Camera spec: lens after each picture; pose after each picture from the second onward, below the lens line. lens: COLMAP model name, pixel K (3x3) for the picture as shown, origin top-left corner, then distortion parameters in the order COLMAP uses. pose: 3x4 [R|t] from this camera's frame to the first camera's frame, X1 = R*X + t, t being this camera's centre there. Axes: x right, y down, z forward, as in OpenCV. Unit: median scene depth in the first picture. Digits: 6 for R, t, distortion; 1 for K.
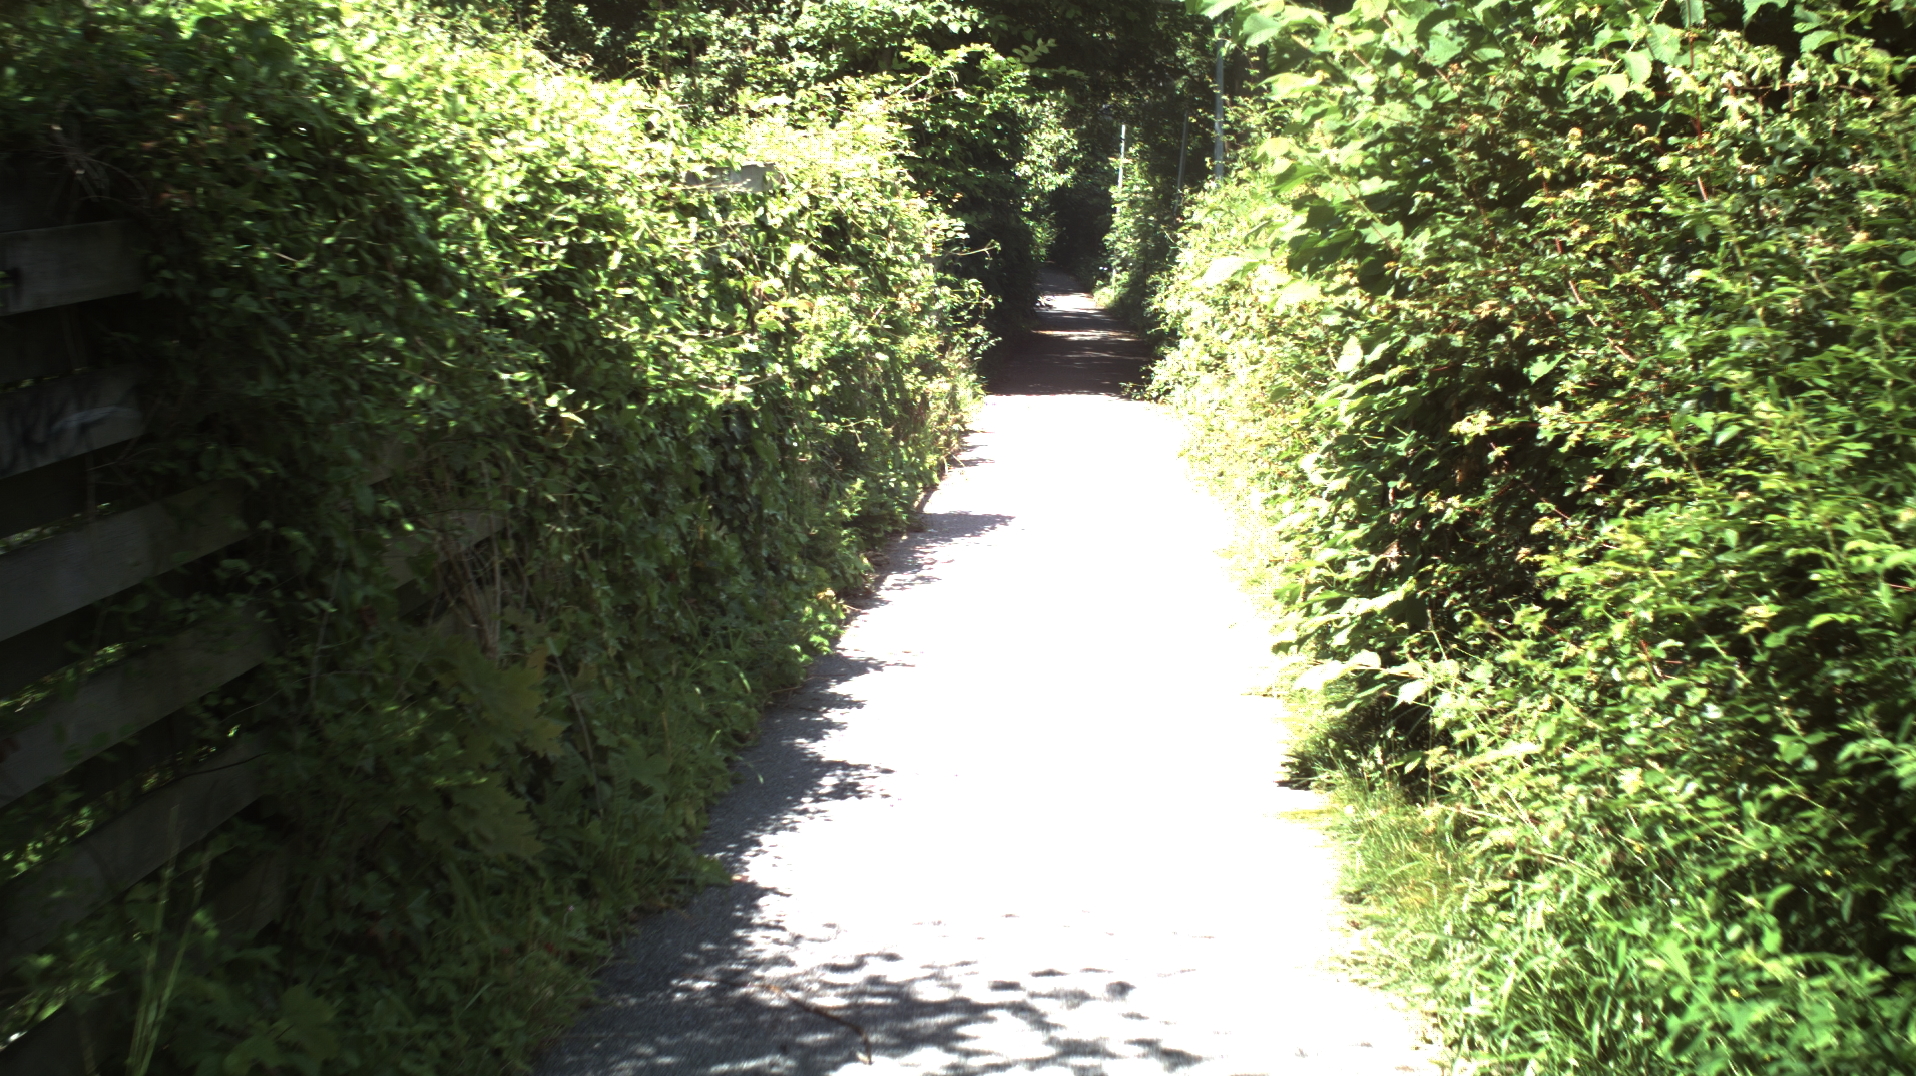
lens RADIAL K [[3144.9, 0, 958.0], [0, 3144.9, 538.0], [0, 0, 1]] dist [-0.216222, -0.042329]
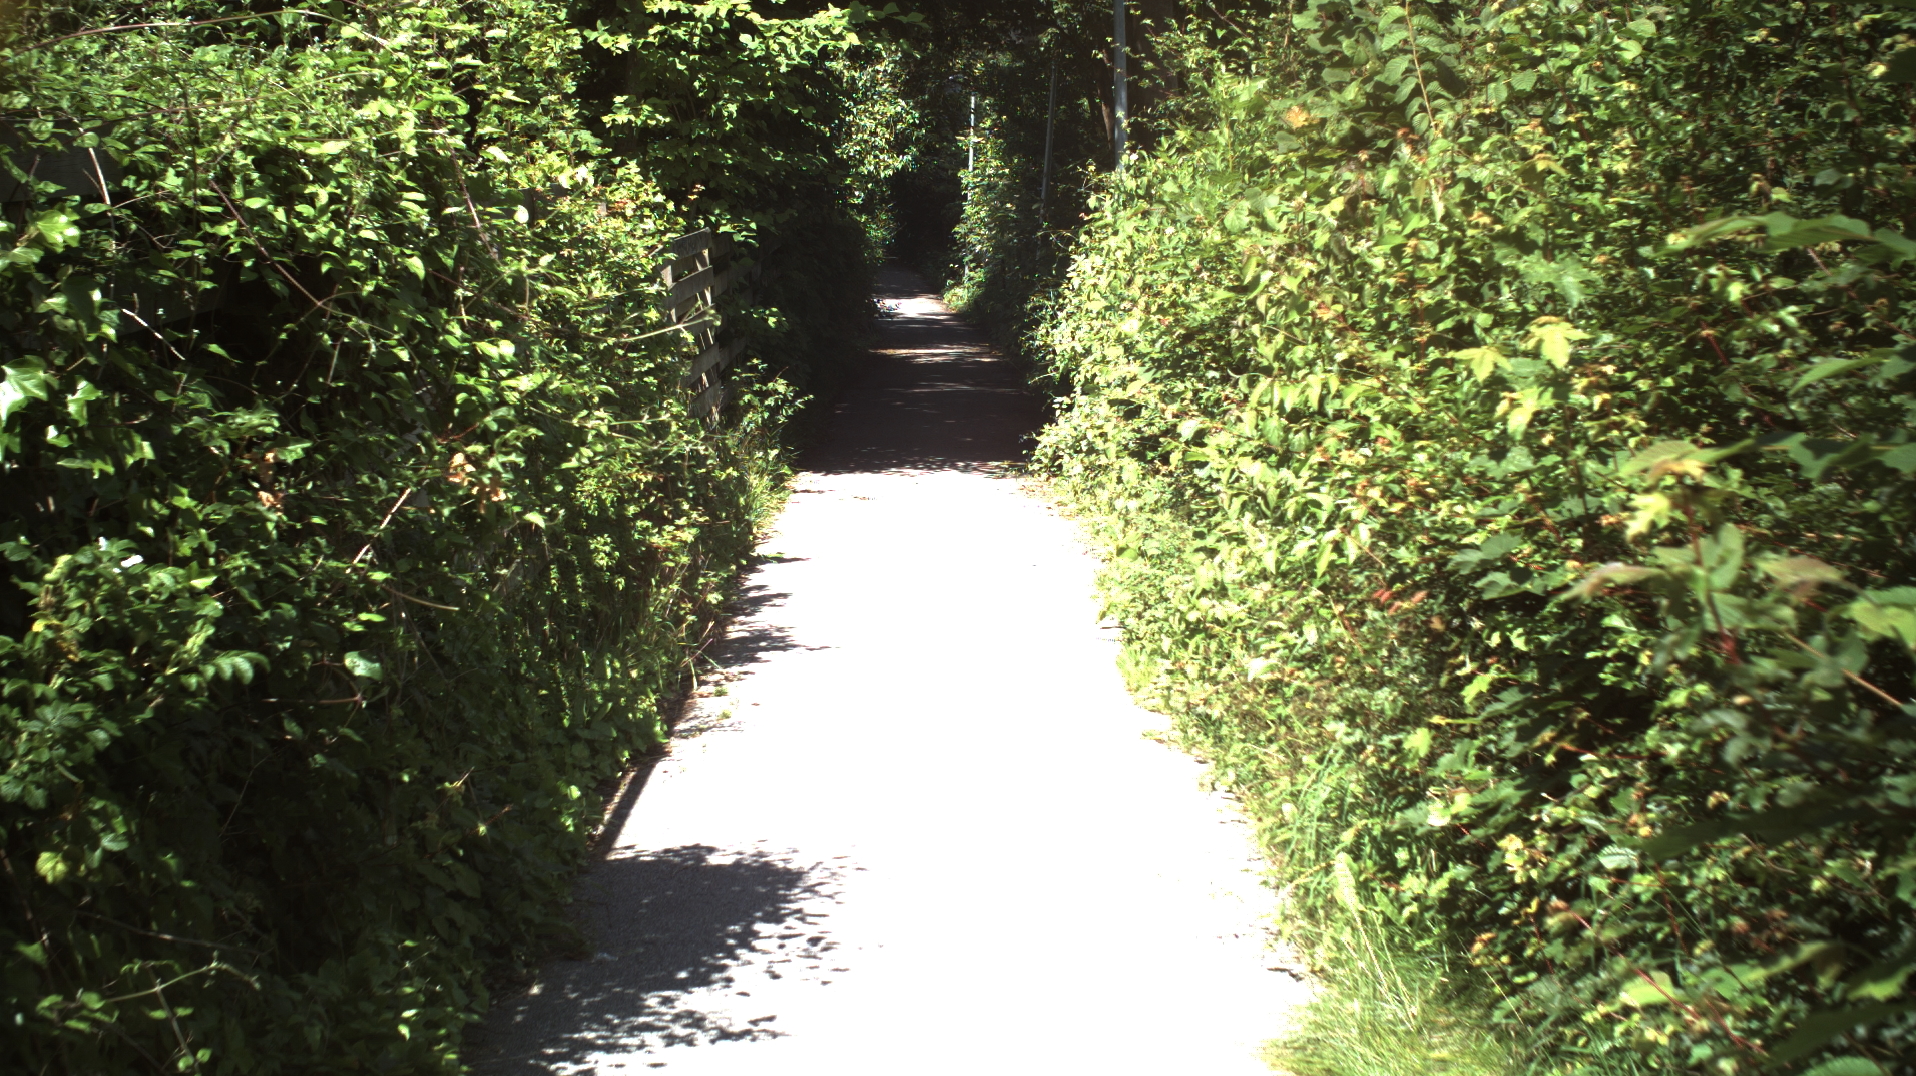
lens RADIAL K [[3144.9, 0, 958.0], [0, 3144.9, 538.0], [0, 0, 1]] dist [-0.216222, -0.042329]
pose [[0.998435, -0.032292, 0.045651, 0.013472], [0.032104, 0.999473, 0.004862, -0.036103], [-0.045784, -0.003389, 0.998946, 0.329474]]
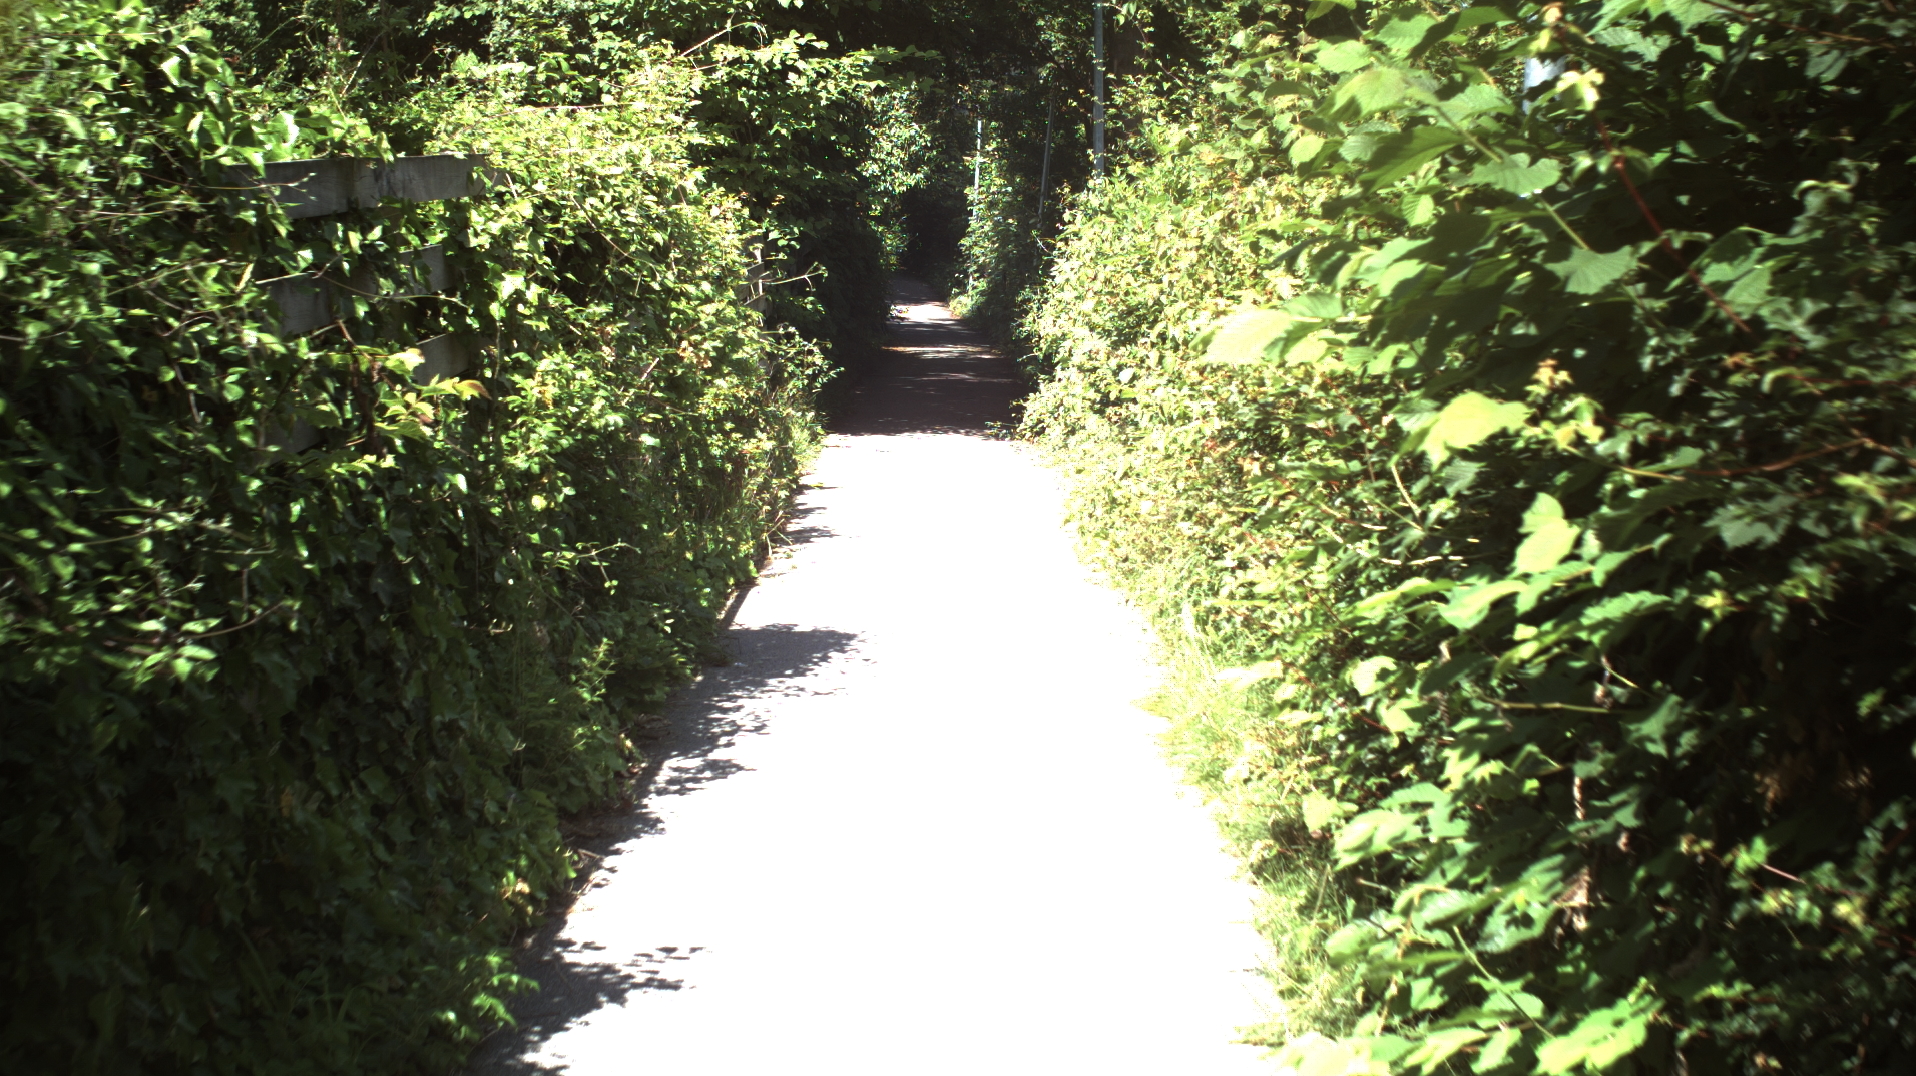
lens RADIAL K [[3144.9, 0, 958.0], [0, 3144.9, 538.0], [0, 0, 1]] dist [-0.216222, -0.042329]
pose [[0.998865, -0.012995, 0.045819, 0.005356], [0.013027, 0.999915, -0.000401, -0.017937], [-0.045810, 0.000997, 0.998950, 0.164377]]
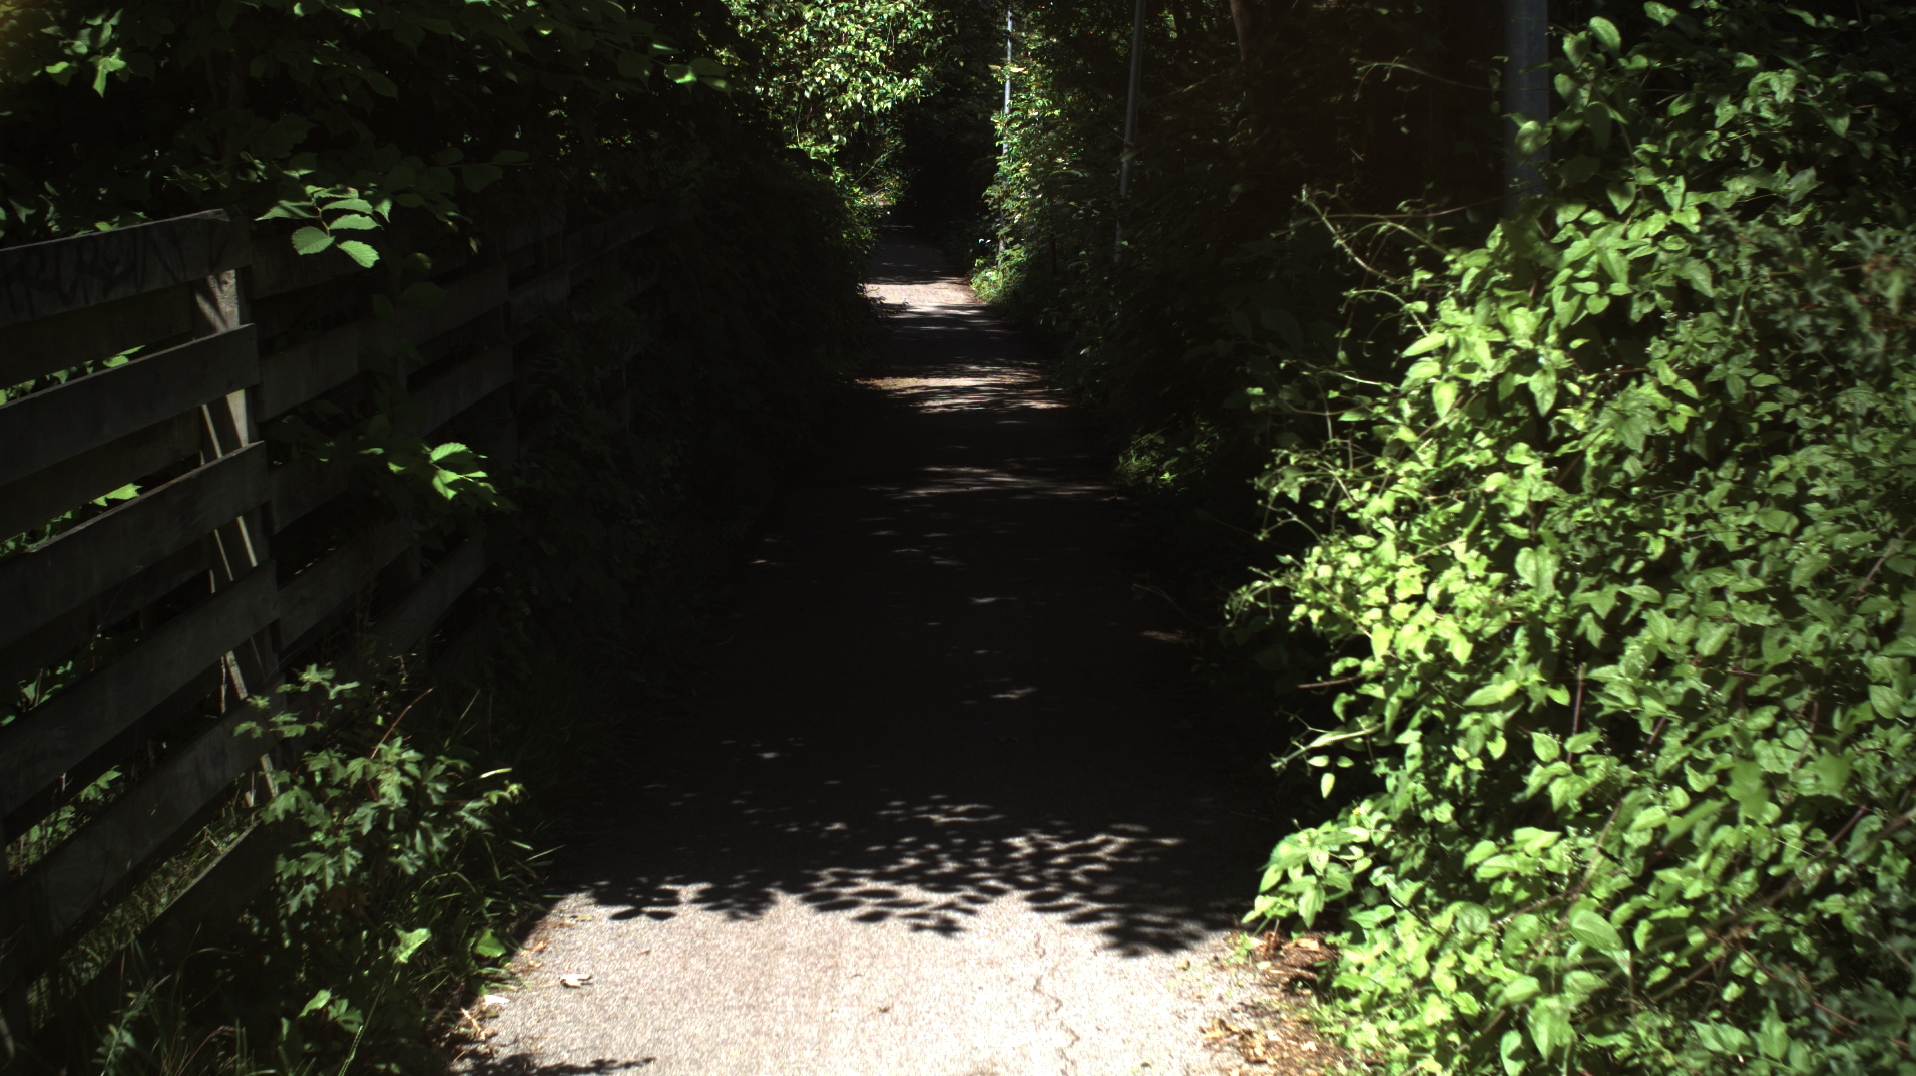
lens RADIAL K [[3144.9, 0, 958.0], [0, 3144.9, 538.0], [0, 0, 1]] dist [-0.216222, -0.042329]
pose [[0.998872, -0.029700, 0.037050, 0.035148], [0.029072, 0.999426, 0.017389, -0.083637], [-0.037545, -0.016293, 0.999162, 0.821556]]
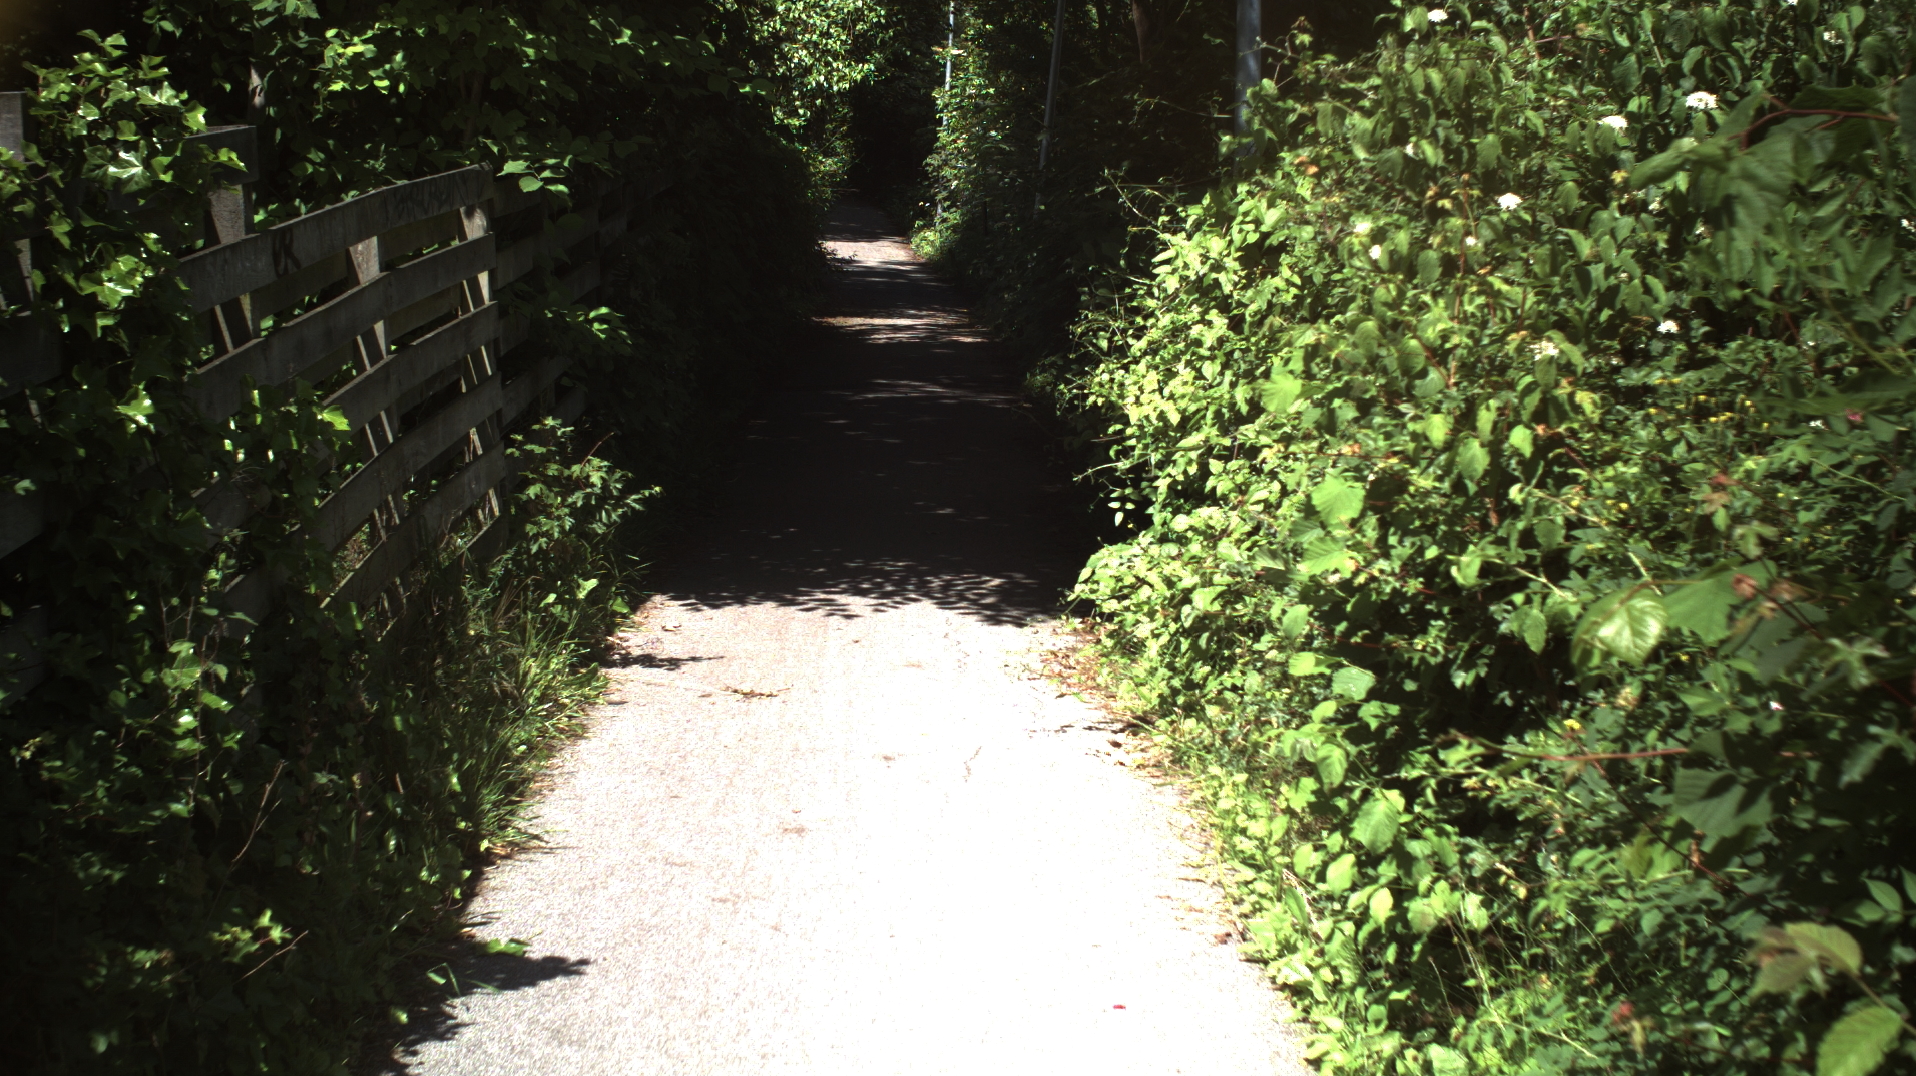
lens RADIAL K [[3144.9, 0, 958.0], [0, 3144.9, 538.0], [0, 0, 1]] dist [-0.216222, -0.042329]
pose [[0.998263, -0.005587, 0.058657, 0.027025], [0.003927, 0.999590, 0.028375, -0.069443], [-0.058792, -0.028095, 0.997875, 0.657837]]
